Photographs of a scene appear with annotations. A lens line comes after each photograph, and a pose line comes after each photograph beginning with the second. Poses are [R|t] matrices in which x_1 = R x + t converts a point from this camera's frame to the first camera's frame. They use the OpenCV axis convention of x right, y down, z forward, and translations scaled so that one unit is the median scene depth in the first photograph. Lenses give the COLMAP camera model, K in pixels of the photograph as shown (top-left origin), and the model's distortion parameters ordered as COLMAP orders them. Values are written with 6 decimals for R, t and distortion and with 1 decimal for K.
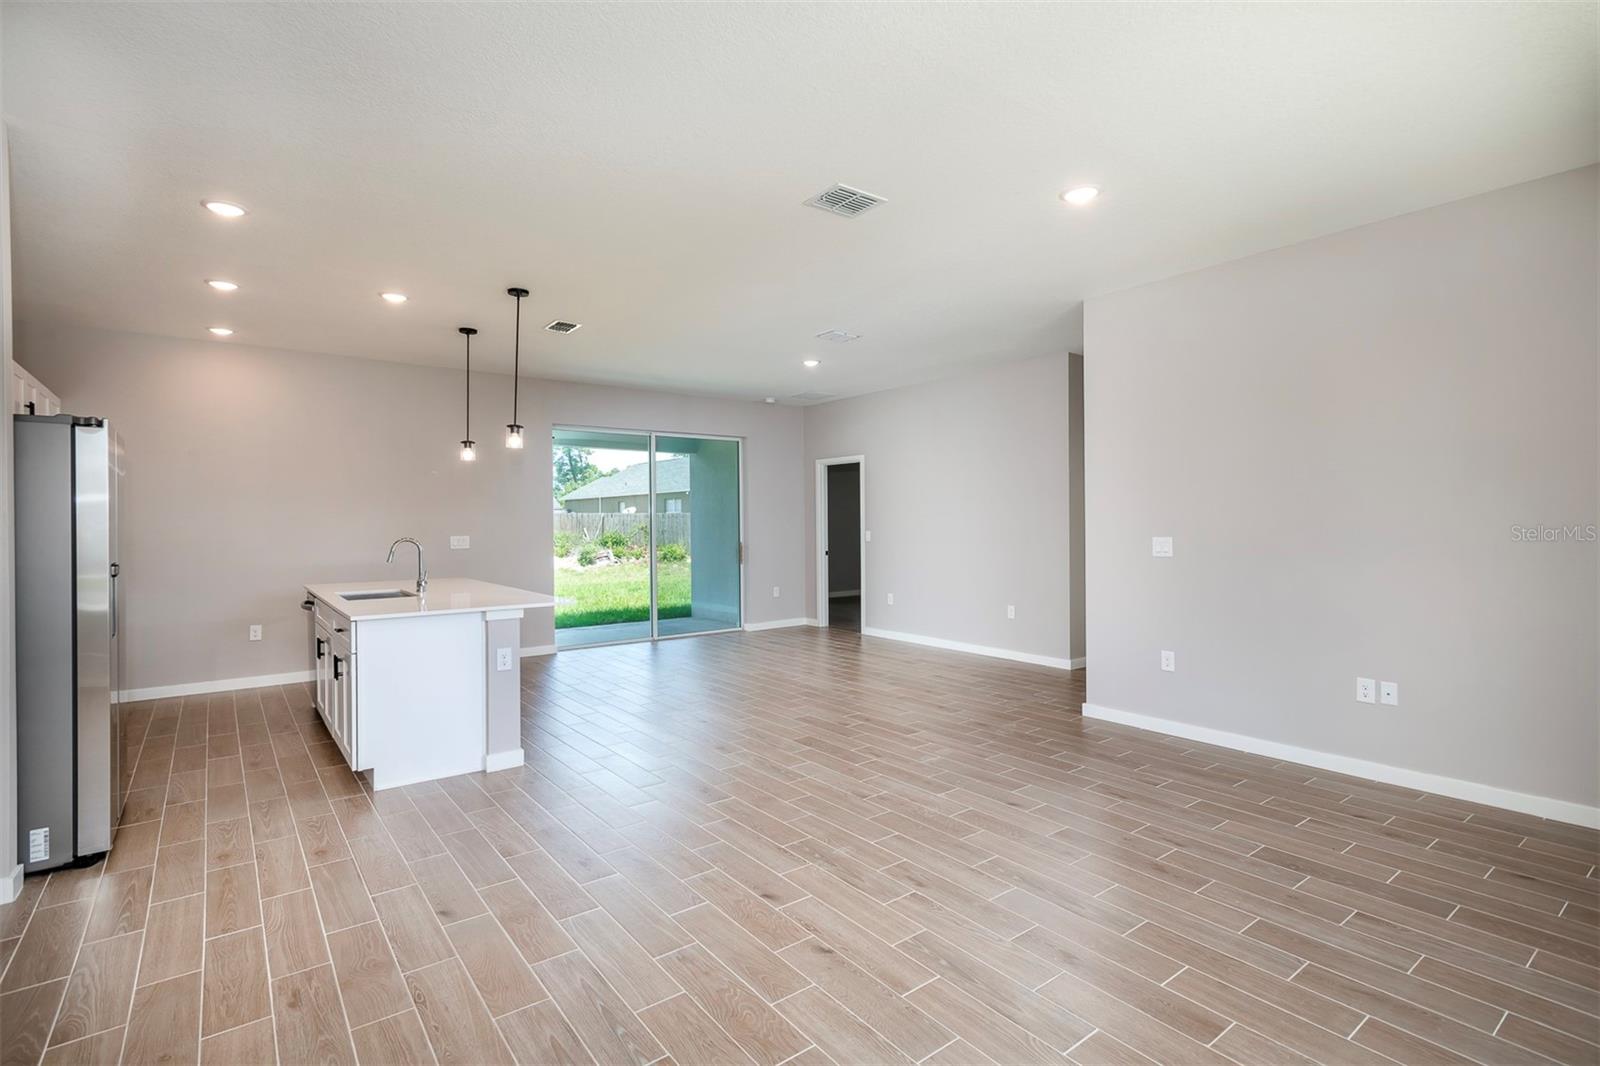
lens RADIAL K [[764.6, 0, 788.2], [0, 764.6, 526.7], [0, 0, 1]] dist [0.011467, 0.000023]
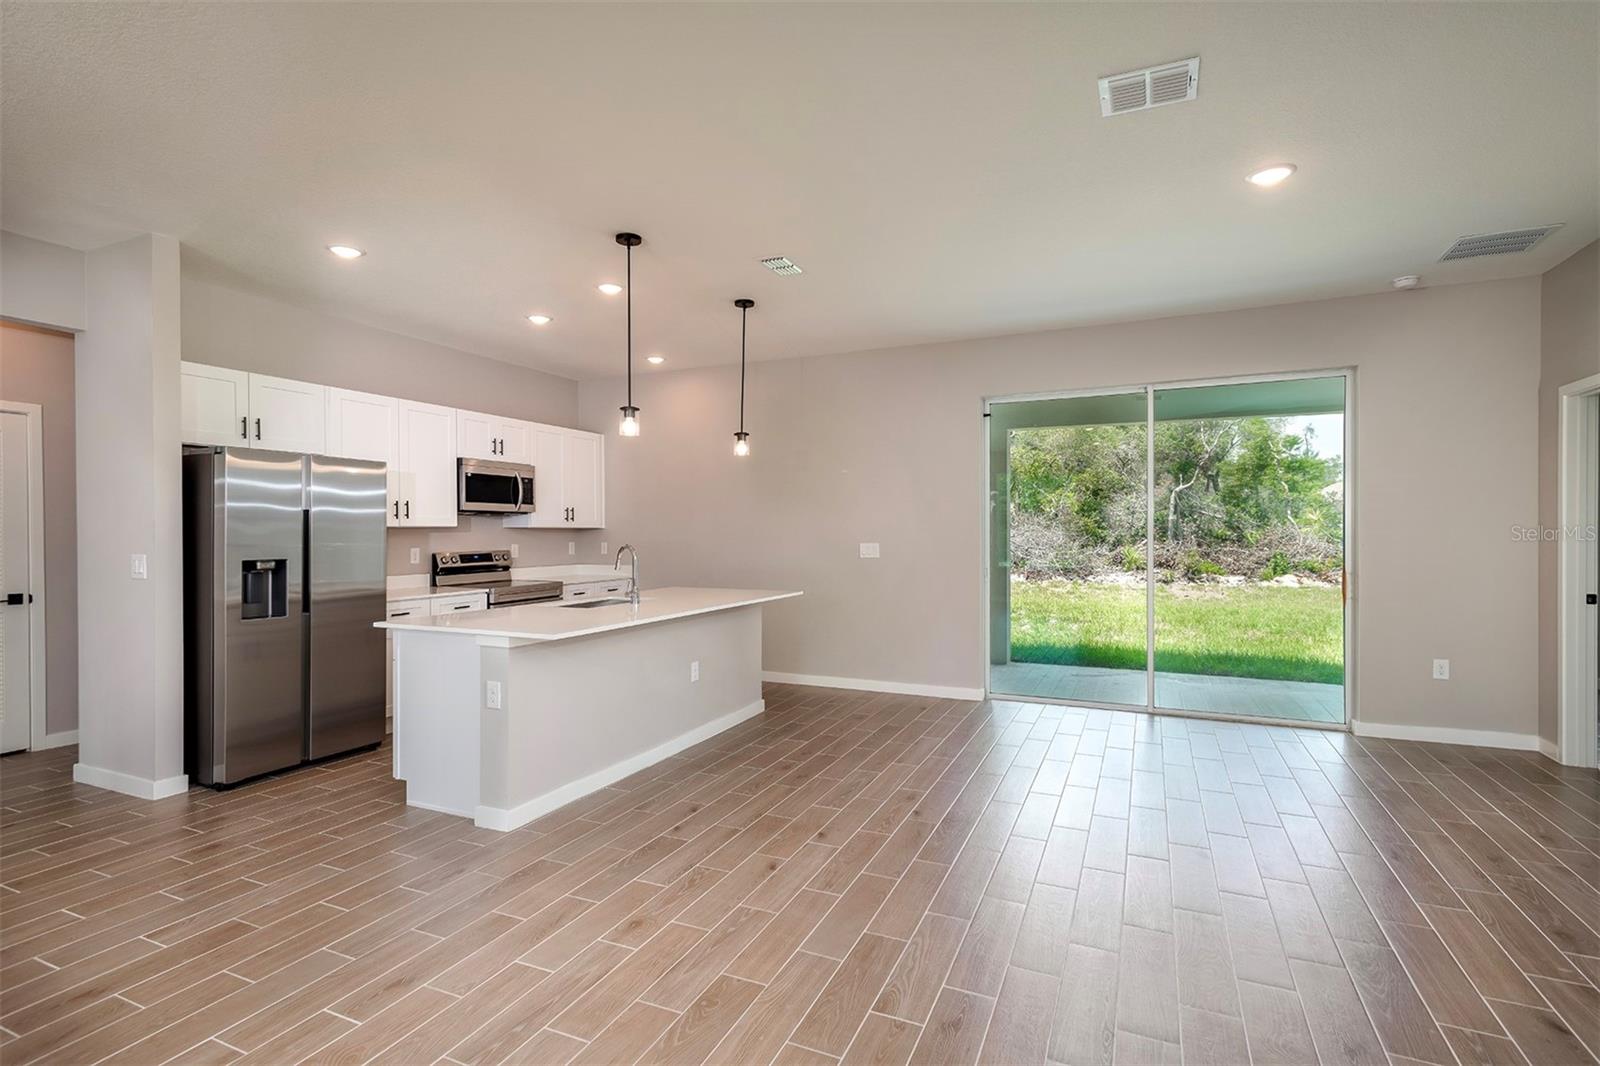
lens RADIAL K [[764.6, 0, 803.8], [0, 764.6, 534.5], [0, 0, 1]] dist [0.011467, 0.000023]
pose [[0.473824, 0.008986, -0.880574, 0.368668], [-0.004515, 0.999960, 0.007775, -0.005093], [0.880608, 0.000292, 0.473846, 0.656686]]
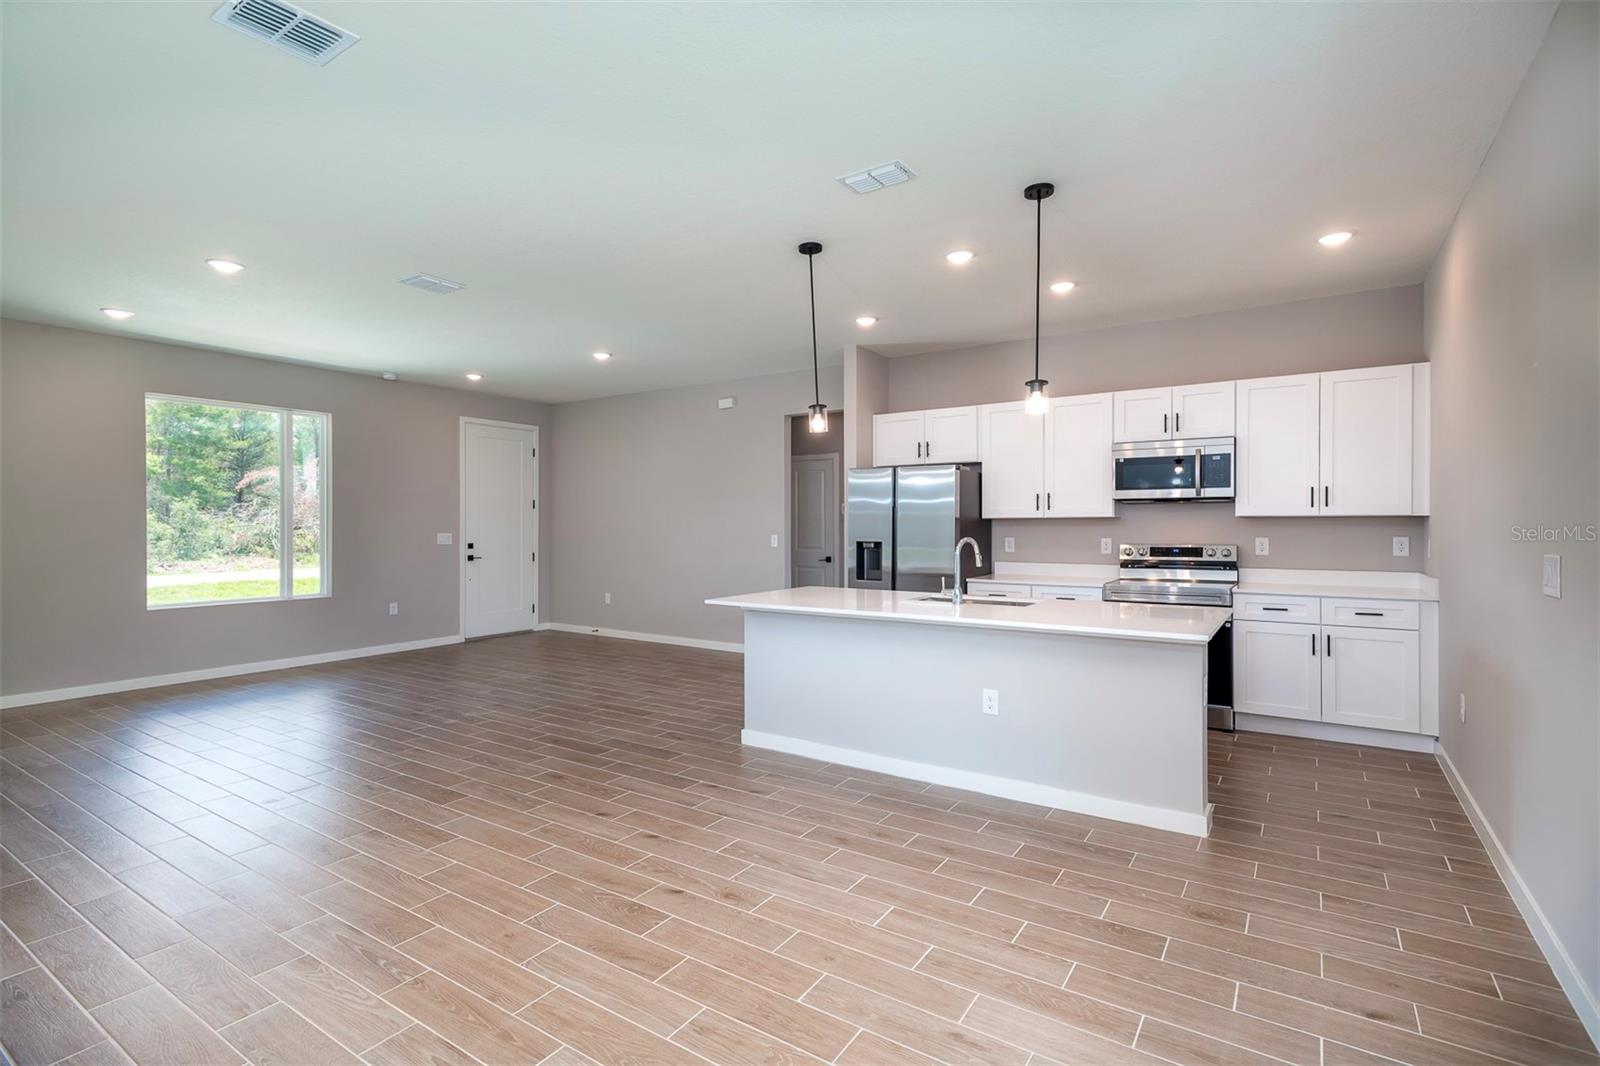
lens RADIAL K [[764.6, 0, 799.5], [0, 764.6, 527.6], [0, 0, 1]] dist [0.011467, 0.000023]
pose [[-0.947783, 0.011071, -0.318724, -0.057502], [0.008549, 0.999920, 0.009310, -0.004356], [0.318802, 0.006099, -0.947802, 1.506313]]
